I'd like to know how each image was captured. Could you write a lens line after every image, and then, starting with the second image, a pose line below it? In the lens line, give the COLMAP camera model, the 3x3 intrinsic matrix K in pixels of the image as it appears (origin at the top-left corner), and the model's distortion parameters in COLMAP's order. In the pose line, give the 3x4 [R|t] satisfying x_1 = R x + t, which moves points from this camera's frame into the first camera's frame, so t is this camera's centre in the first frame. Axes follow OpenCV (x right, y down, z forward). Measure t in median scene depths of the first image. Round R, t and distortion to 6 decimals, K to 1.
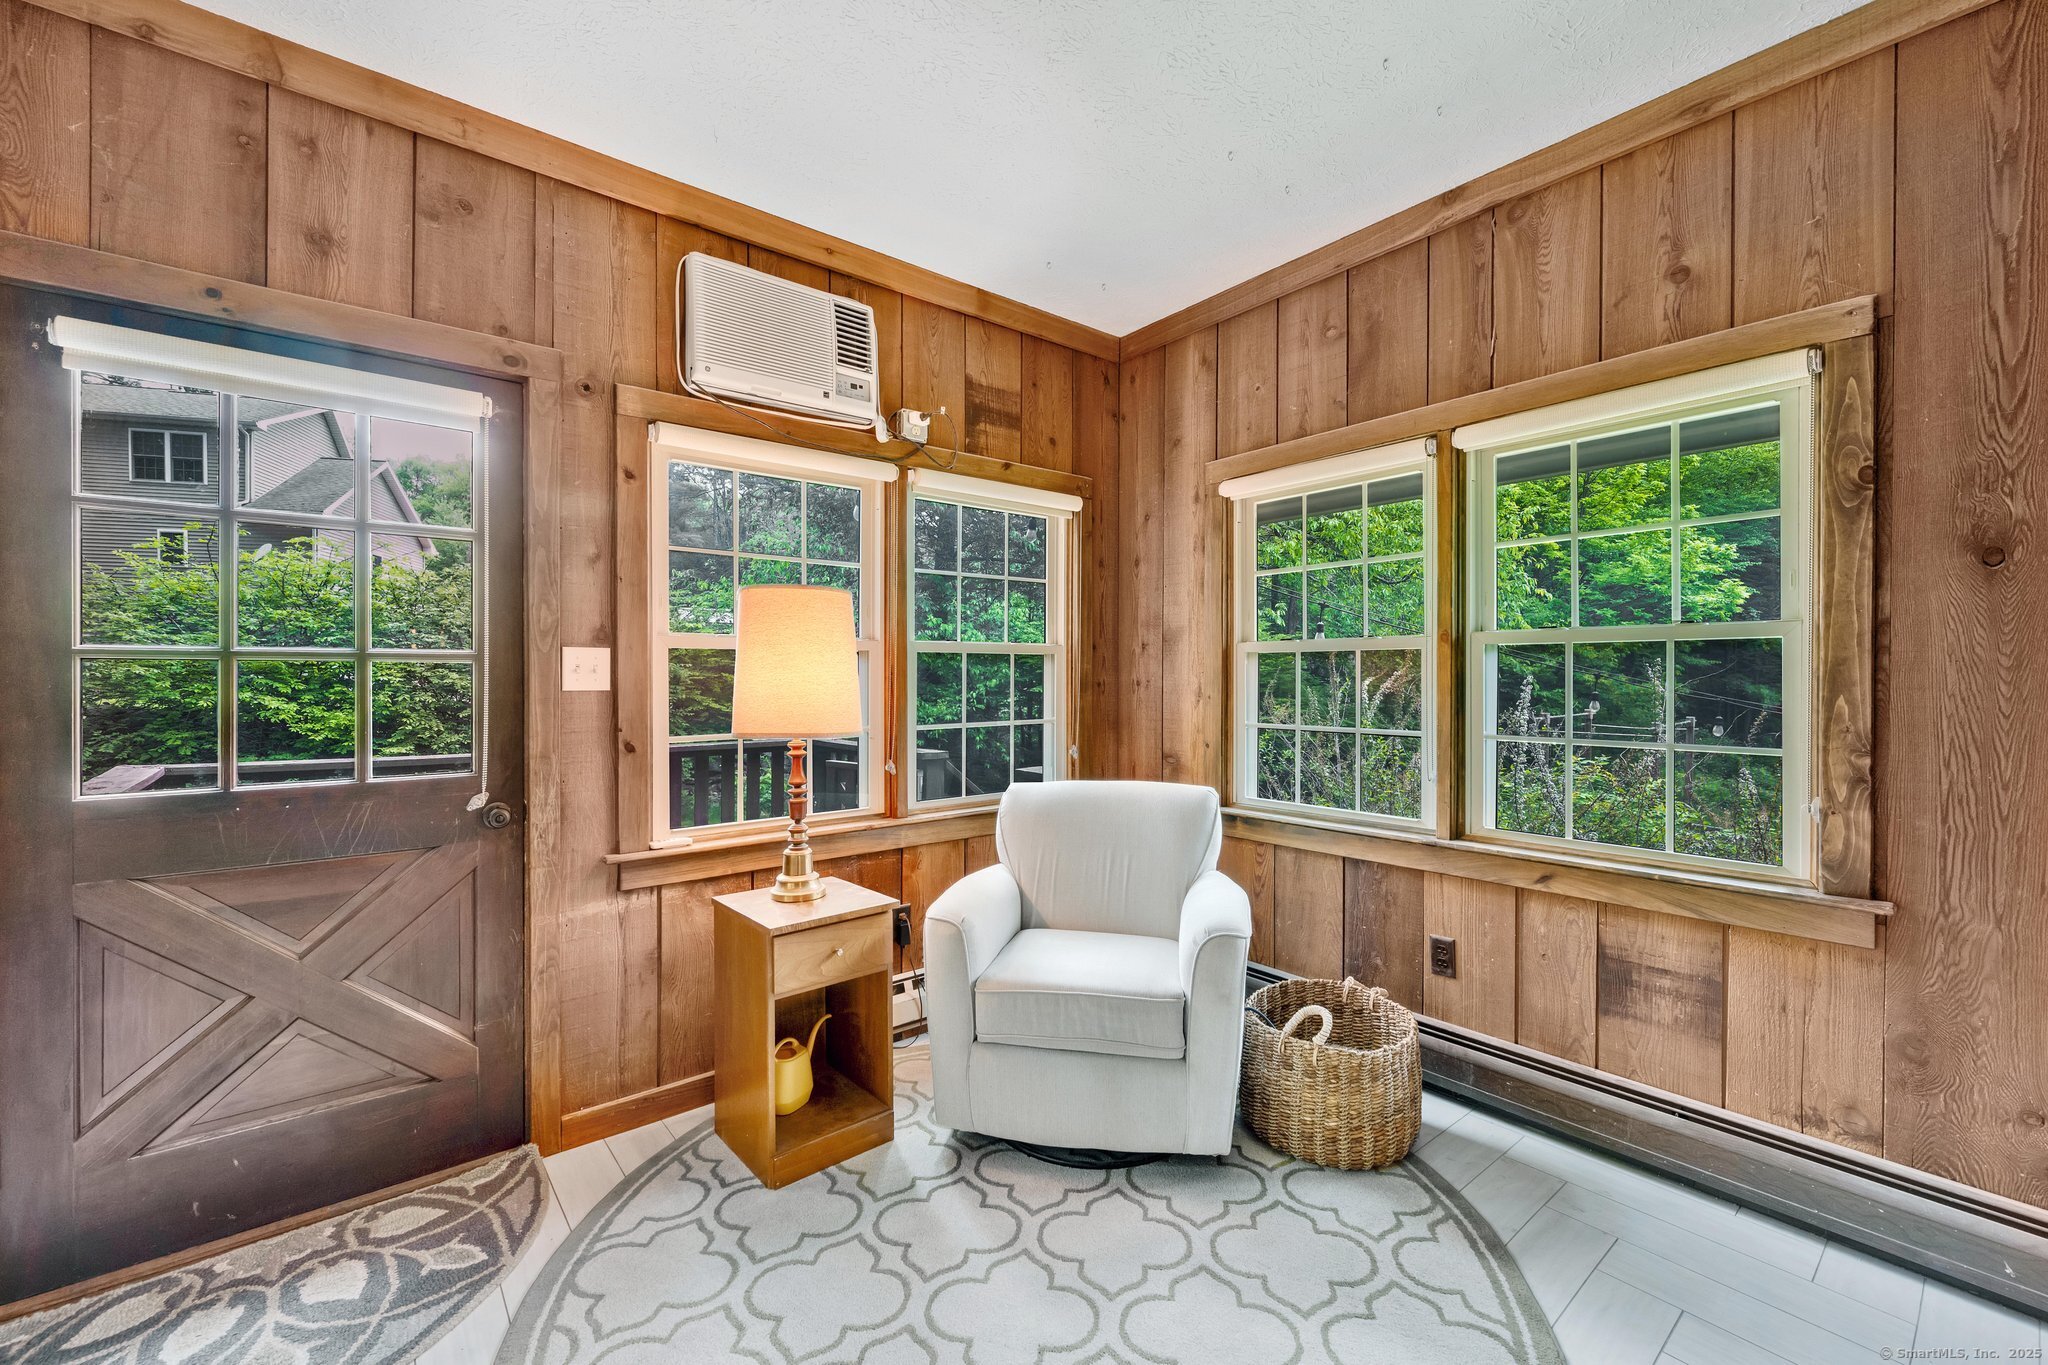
lens RADIAL K [[826.5, 0, 1046.6], [0, 826.5, 679.3], [0, 0, 1]] dist [-0.000455, -0.000174]
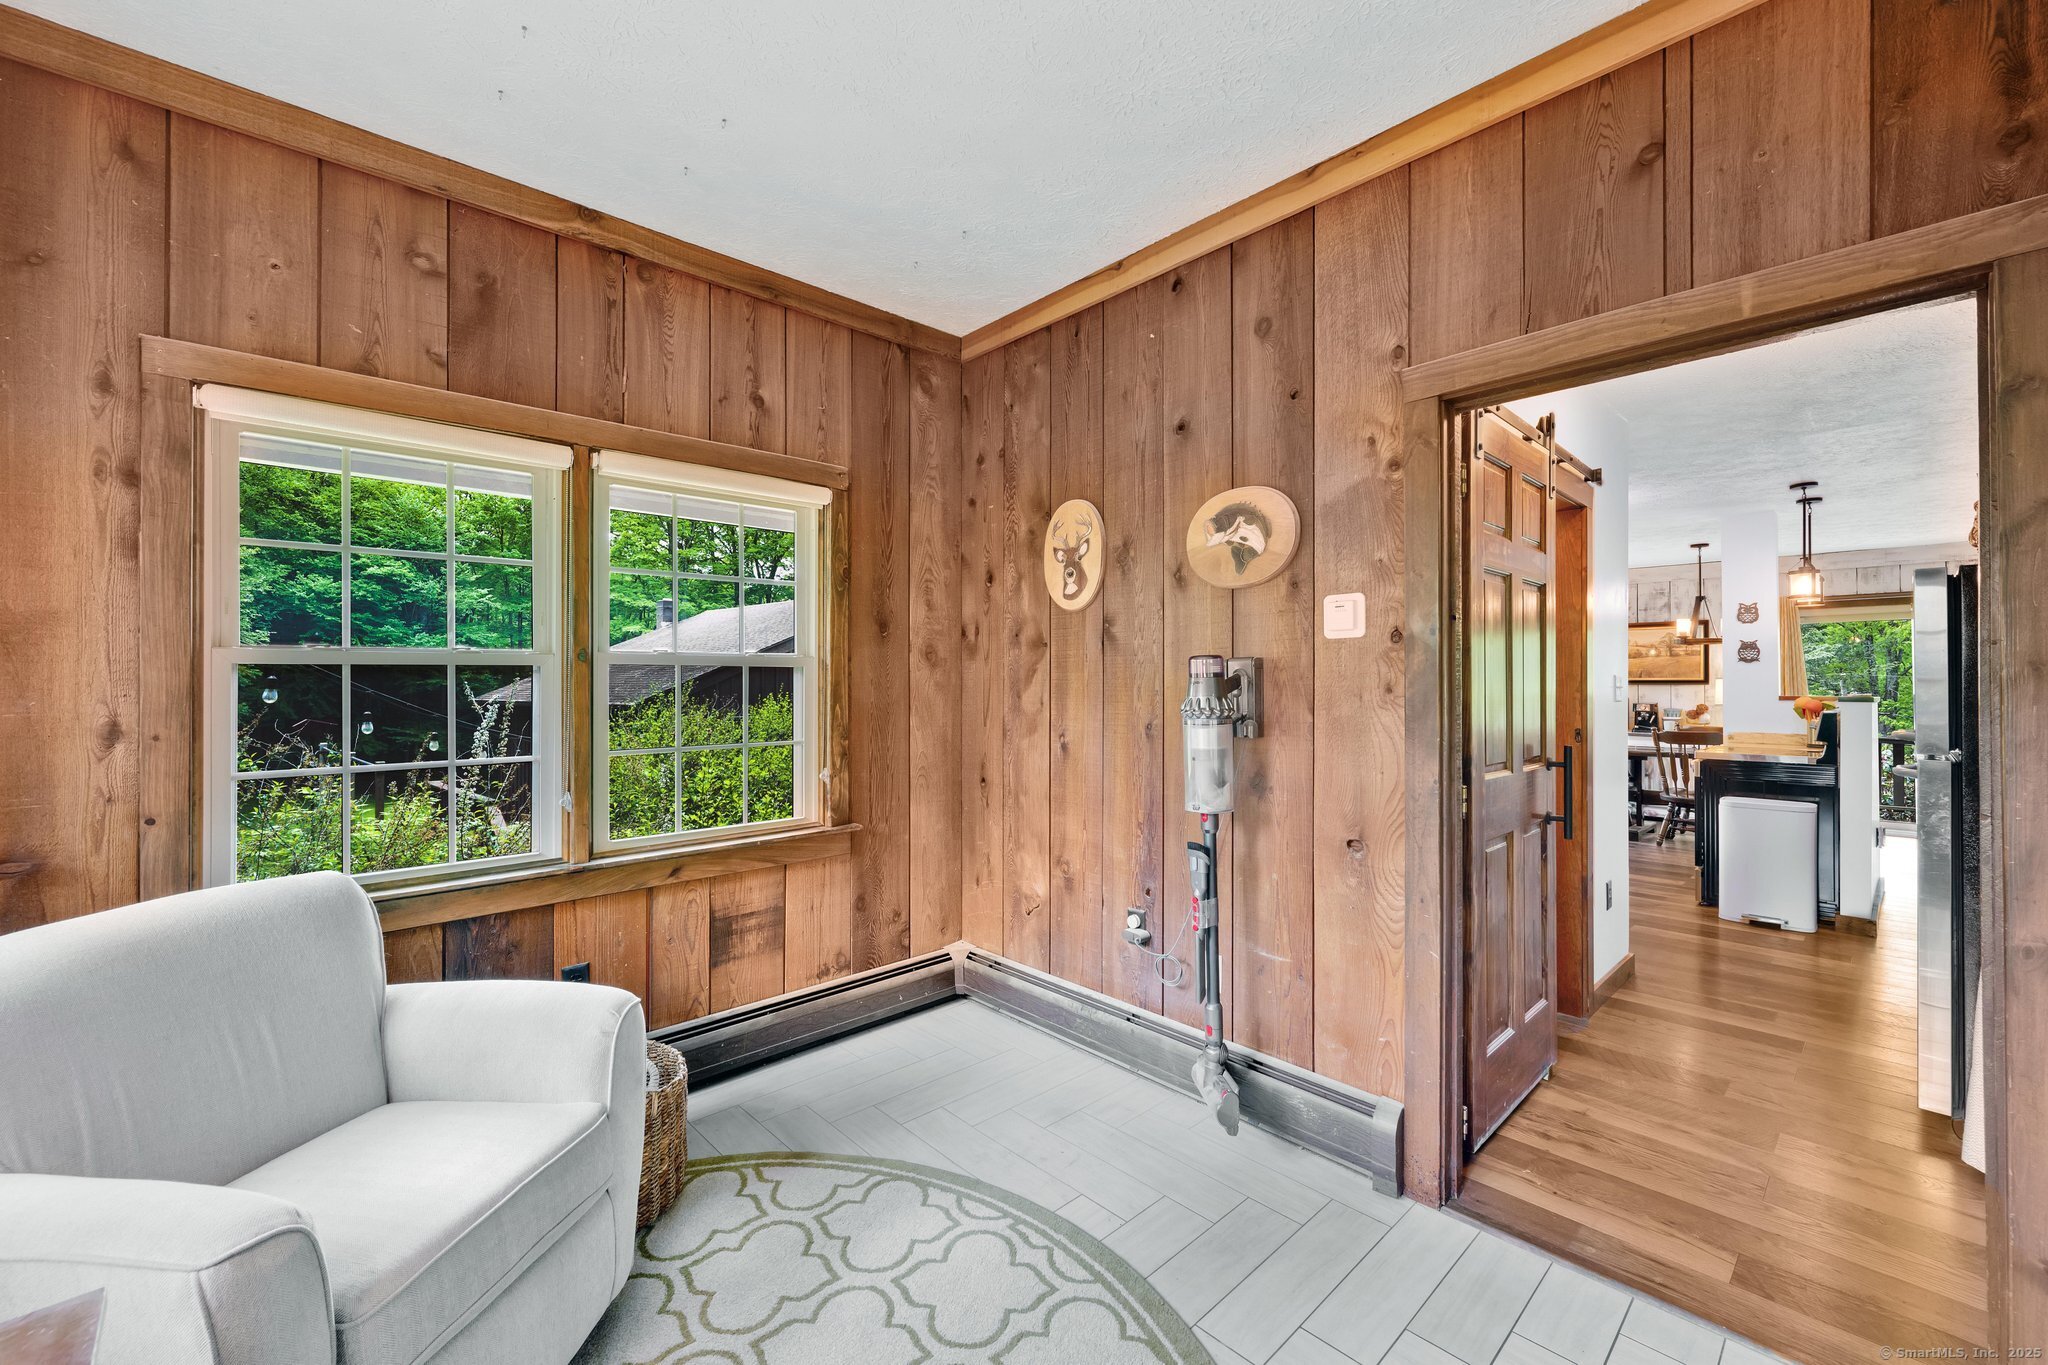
lens RADIAL K [[826.5, 0, 1046.6], [0, 826.5, 679.3], [0, 0, 1]] dist [-0.000455, -0.000174]
pose [[-0.061913, 0.005789, 0.998065, -0.625722], [0.010534, 0.999931, -0.005147, -0.015160], [-0.998026, 0.010195, -0.061969, 0.603654]]
